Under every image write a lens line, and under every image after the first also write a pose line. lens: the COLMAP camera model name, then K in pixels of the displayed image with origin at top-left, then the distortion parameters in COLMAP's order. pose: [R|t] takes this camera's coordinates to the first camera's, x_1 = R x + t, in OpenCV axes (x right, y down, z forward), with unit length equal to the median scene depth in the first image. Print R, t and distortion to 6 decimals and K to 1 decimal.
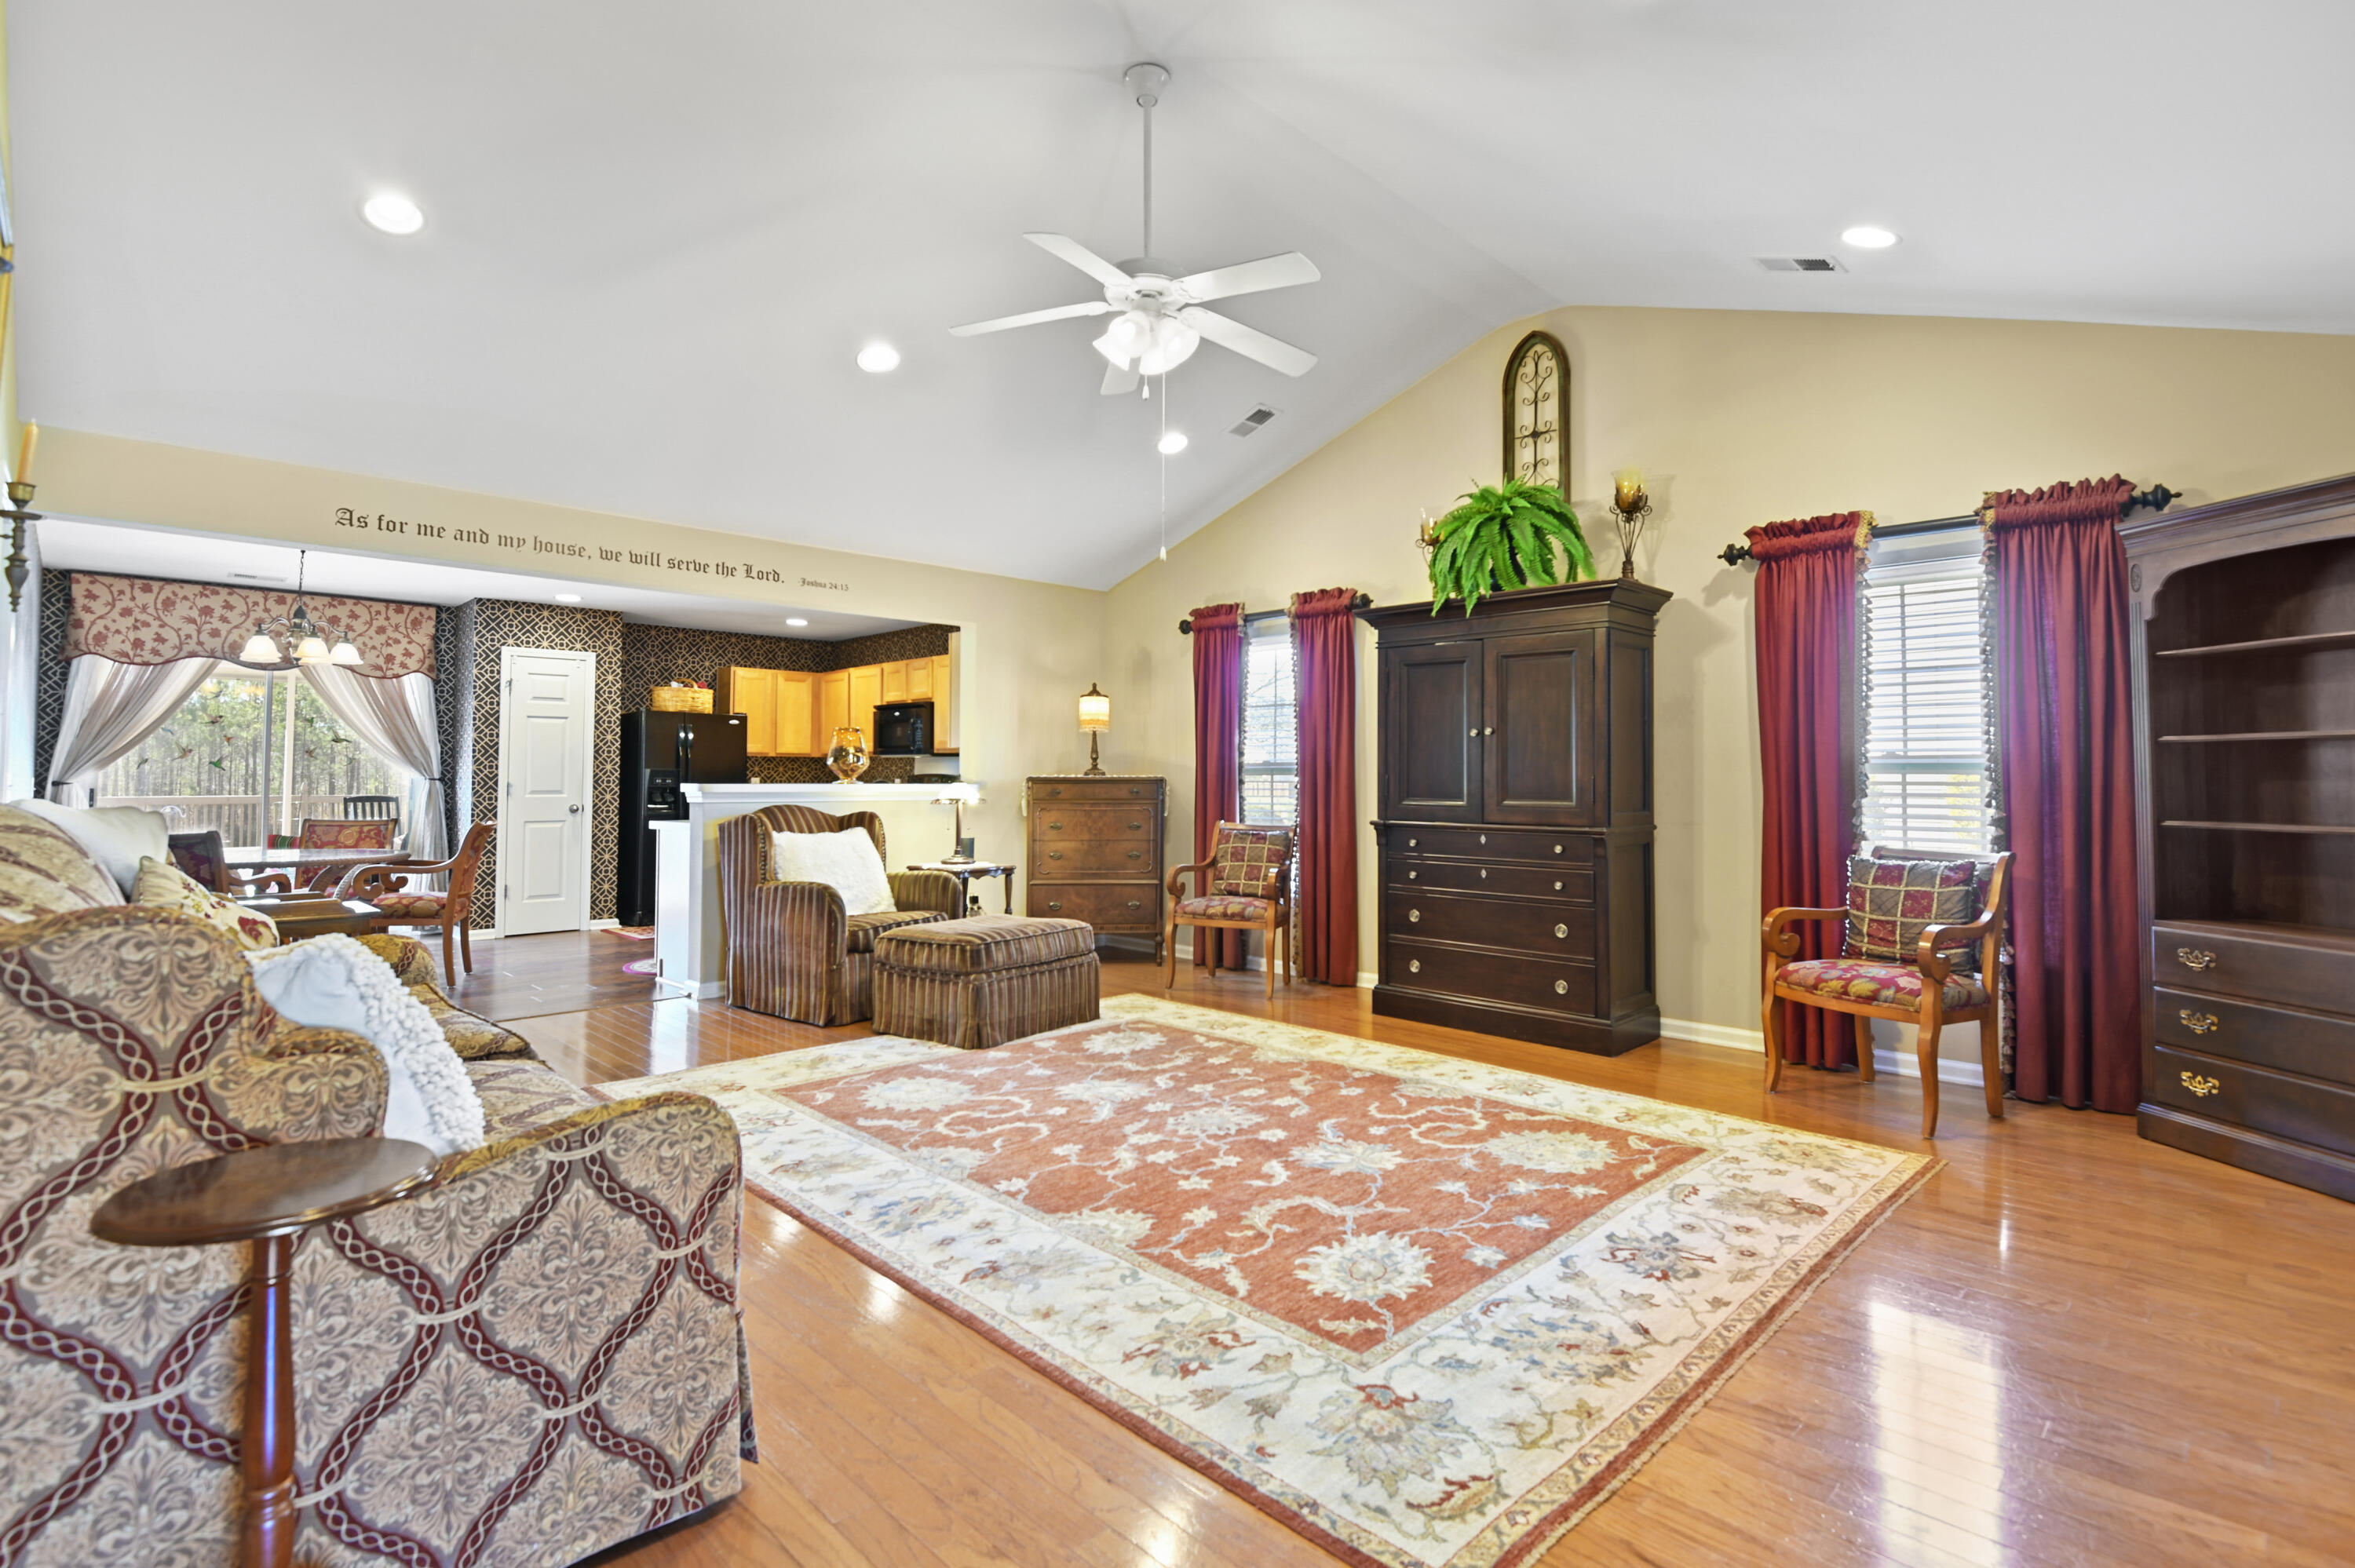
lens RADIAL K [[1126.8, 0, 1161.4], [0, 1126.8, 734.9], [0, 0, 1]] dist [-0.001425, -0.010074]
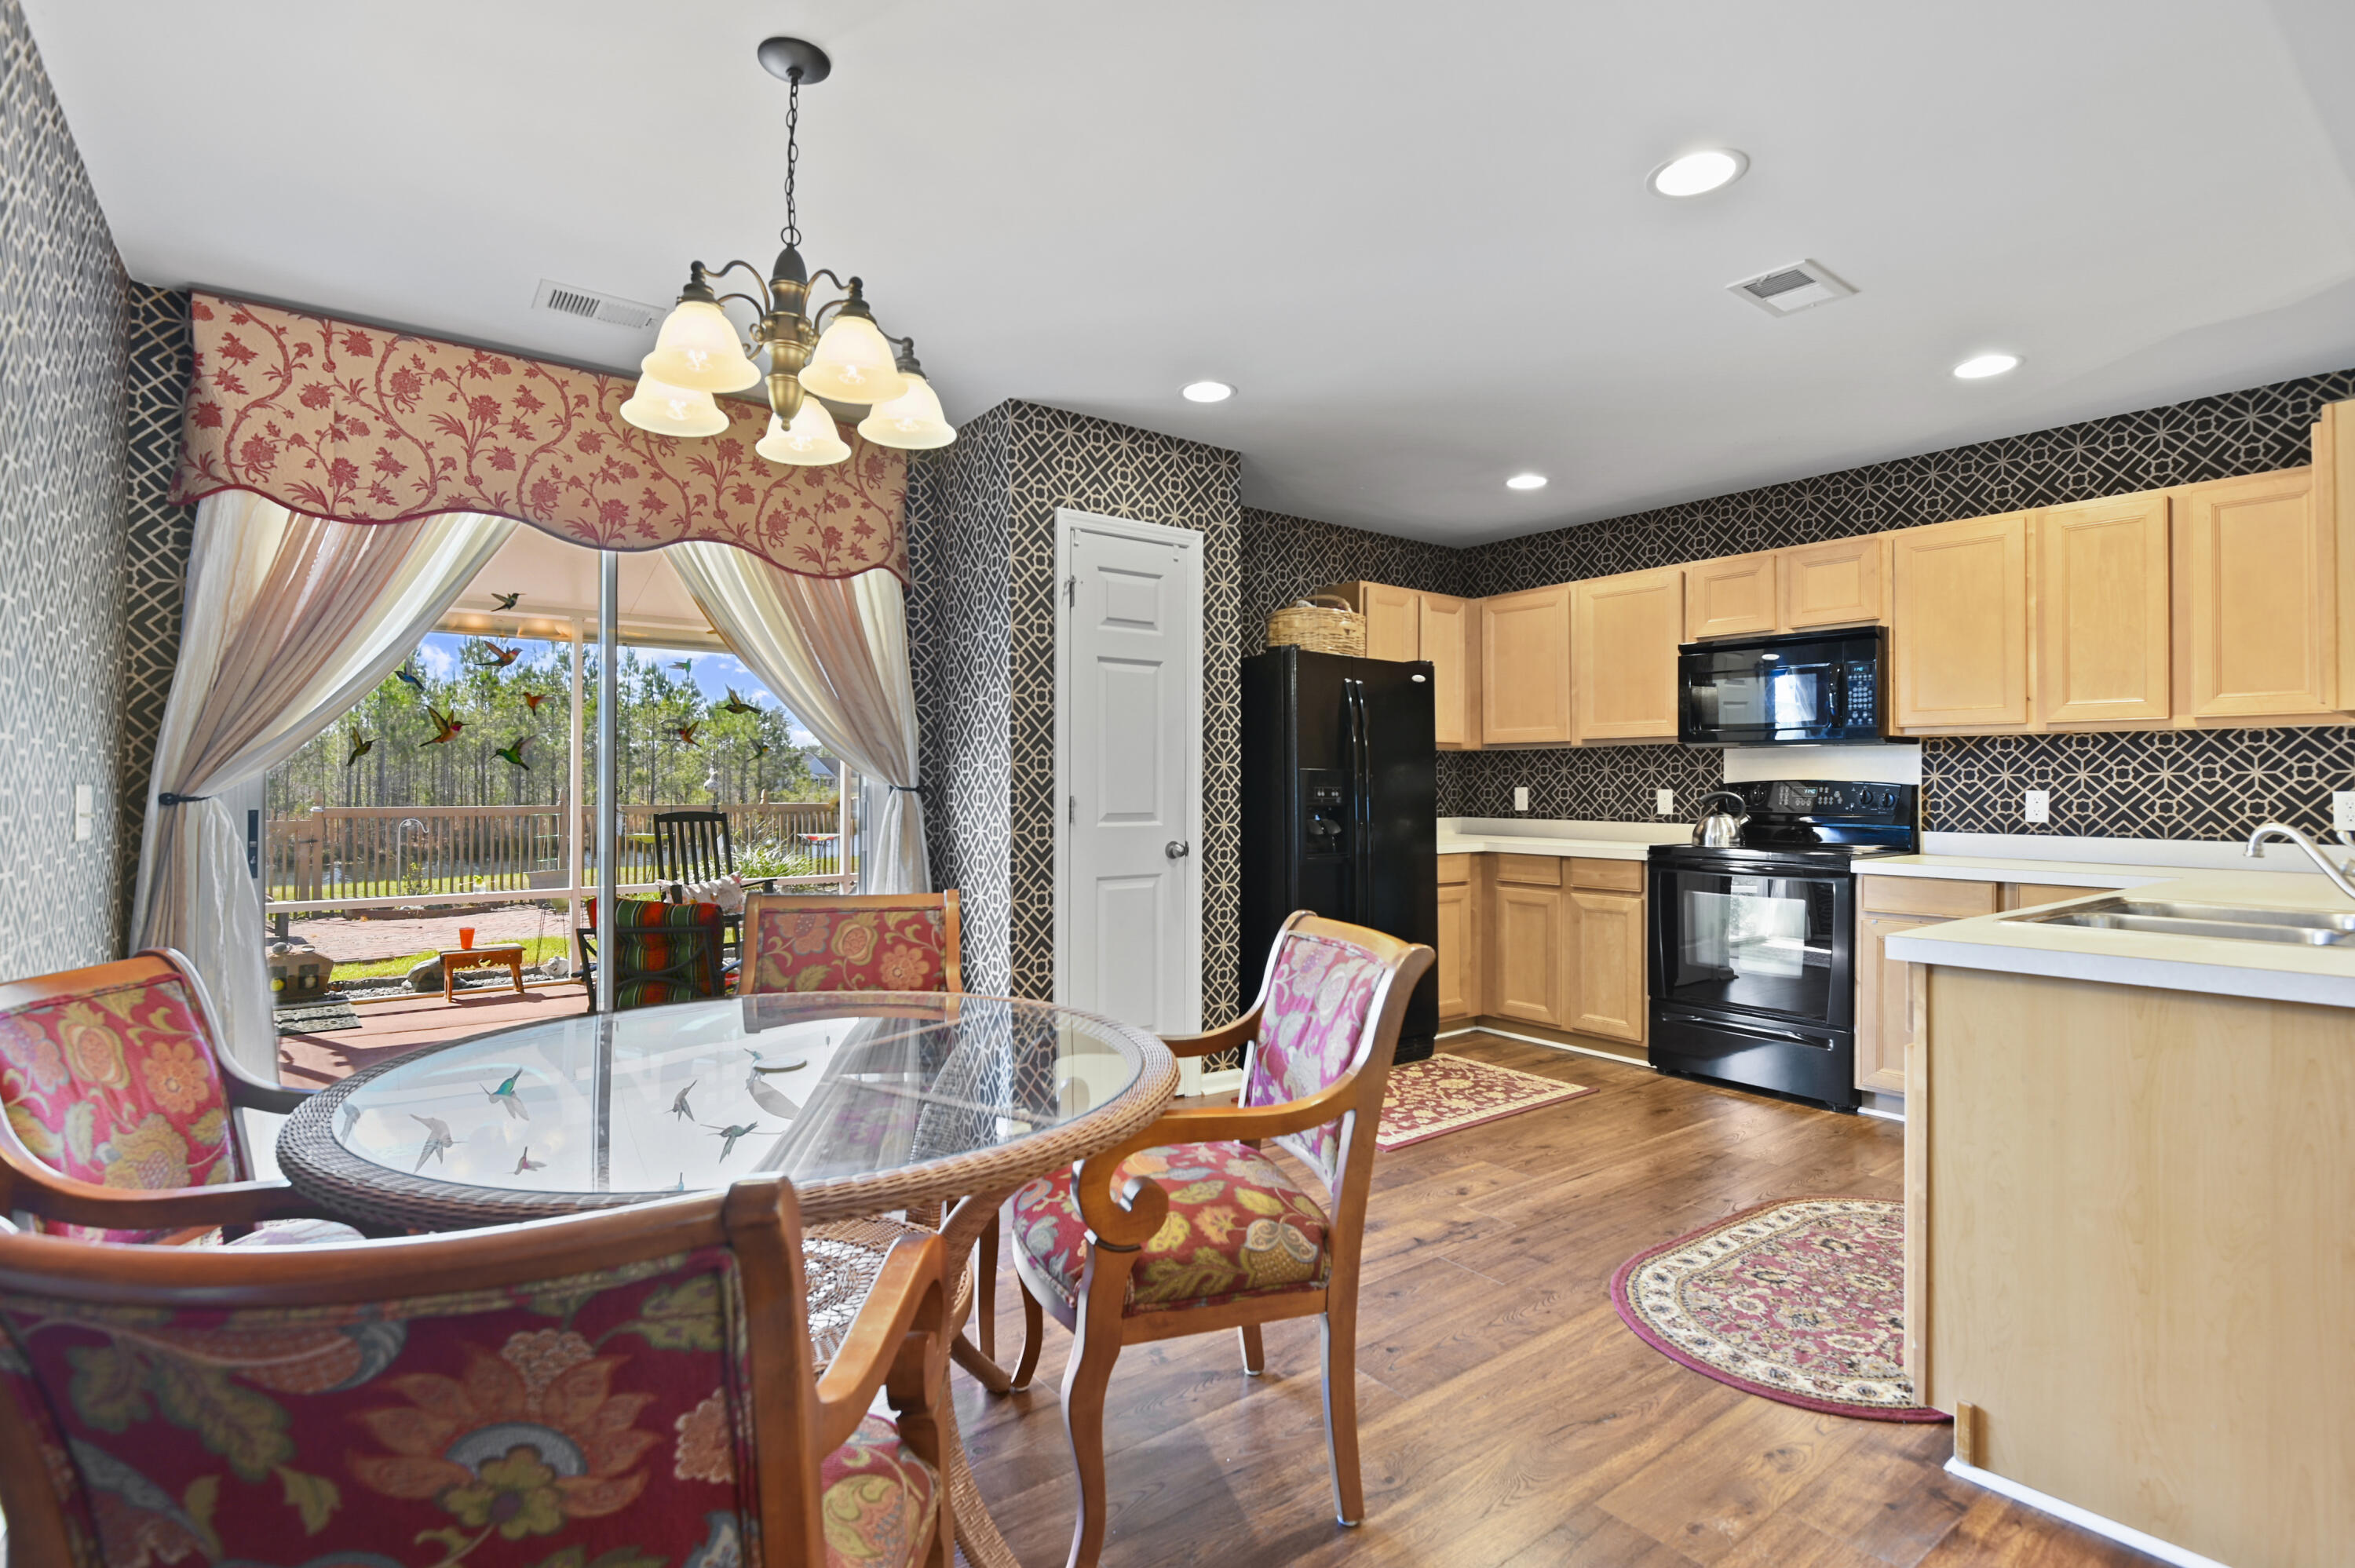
lens RADIAL K [[1118.0, 0, 1160.5], [0, 1118.0, 784.0], [0, 0, 1]] dist [0.003559, -0.017298]
pose [[0.991483, 0.002772, -0.130208, -1.007375], [0.002011, 0.999328, 0.036588, 0.041652], [0.130222, -0.036539, 0.990811, 1.125535]]
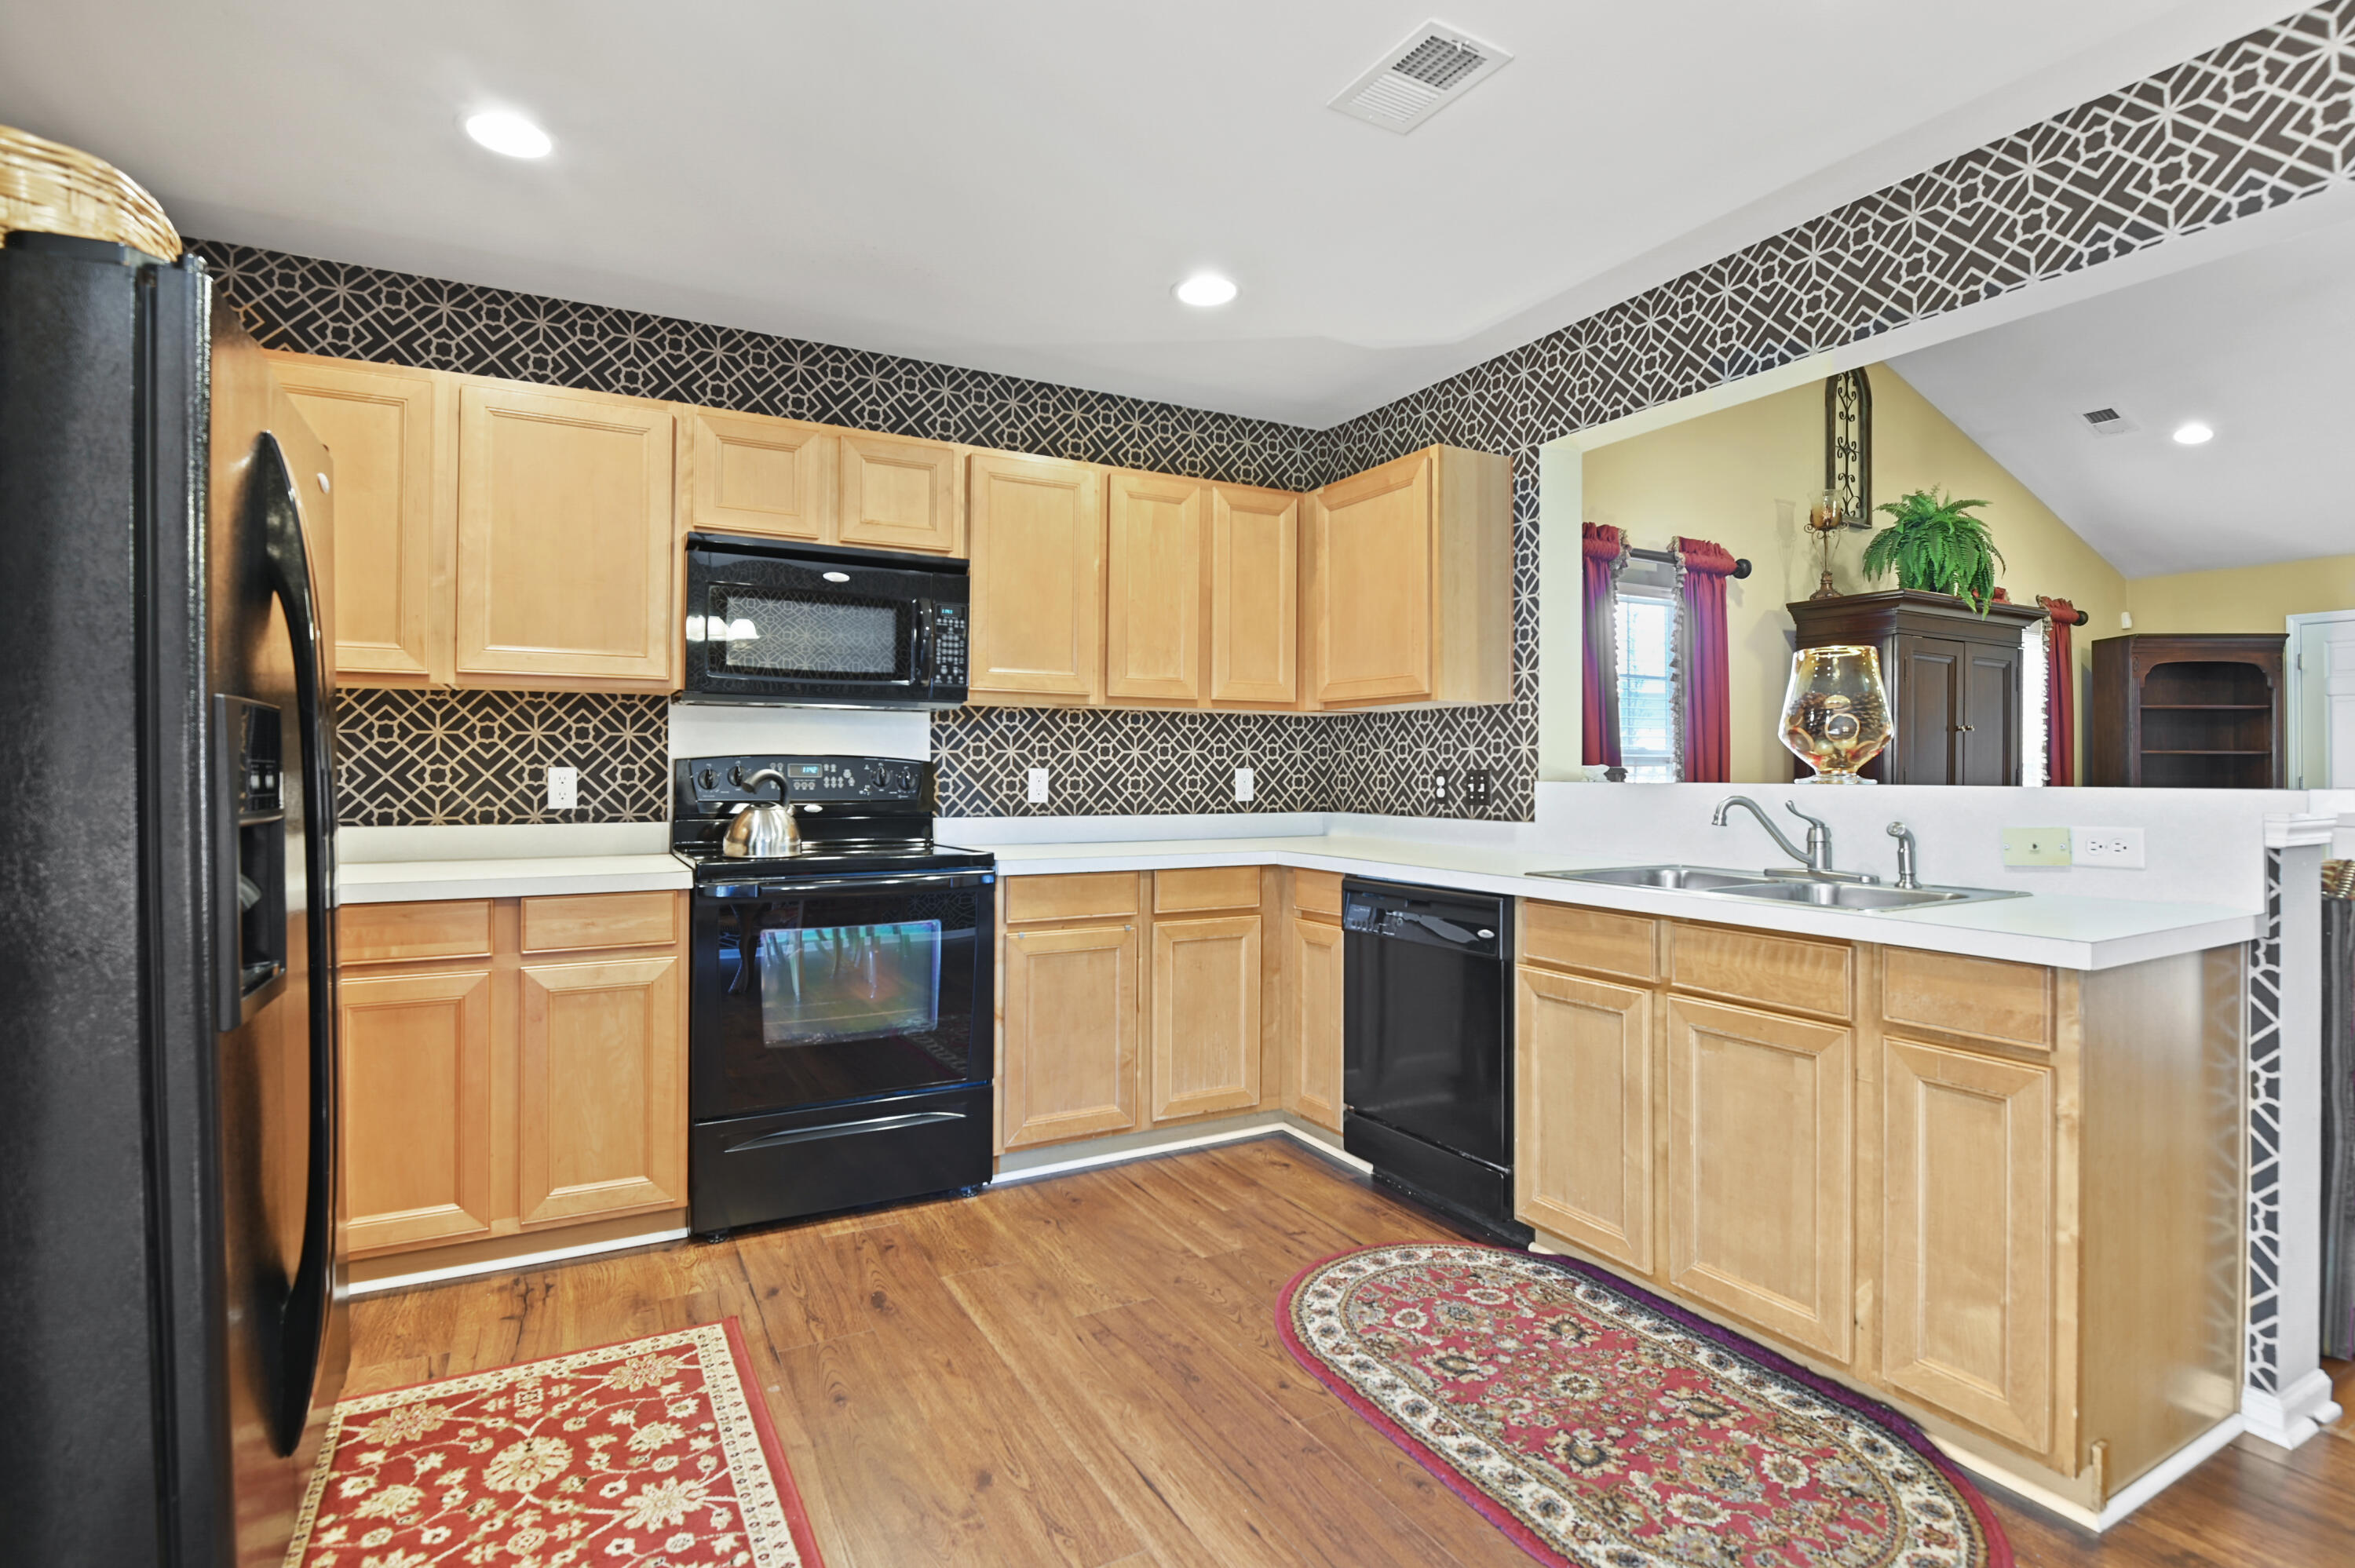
lens RADIAL K [[1137.4, 0, 1180.3], [0, 1137.4, 771.0], [0, 0, 1]] dist [-0.018538, -0.001054]
pose [[0.266856, -0.004653, 0.963725, -1.240664], [-0.042942, 0.998938, 0.016714, 0.067593], [-0.962779, -0.045844, 0.266373, 1.866110]]
